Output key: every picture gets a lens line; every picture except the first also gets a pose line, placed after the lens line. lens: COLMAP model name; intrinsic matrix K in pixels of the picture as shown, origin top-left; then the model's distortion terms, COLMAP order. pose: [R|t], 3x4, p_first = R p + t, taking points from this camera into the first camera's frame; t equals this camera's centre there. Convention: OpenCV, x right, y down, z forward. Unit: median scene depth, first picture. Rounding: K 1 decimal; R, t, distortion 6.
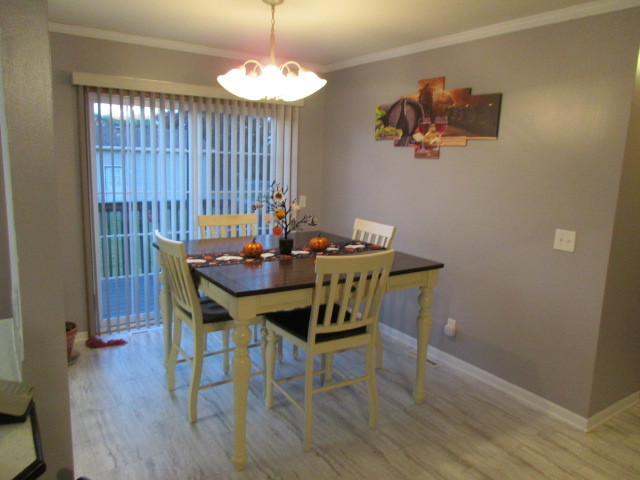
lens RADIAL K [[486.1, 0, 319.4], [0, 486.1, 238.8], [0, 0, 1]] dist [-0.002814, -0.000321]
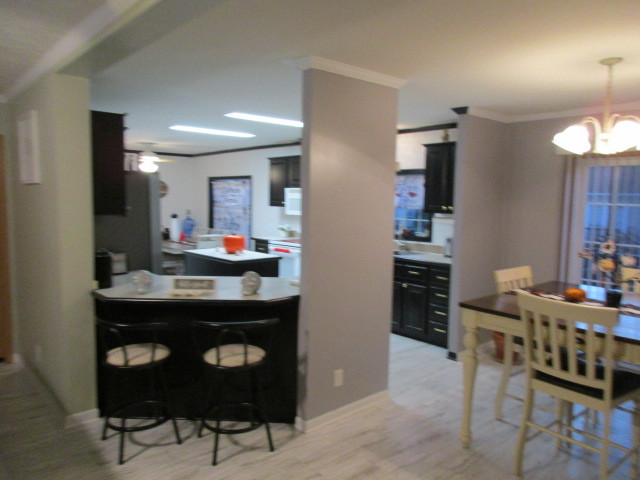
lens RADIAL K [[486.1, 0, 319.6], [0, 486.1, 239.6], [0, 0, 1]] dist [-0.002814, -0.000321]
pose [[0.145150, 0.071941, -0.986791, 0.944347], [-0.160220, 0.985898, 0.048309, -0.057908], [0.976351, 0.151092, 0.154630, 0.335739]]
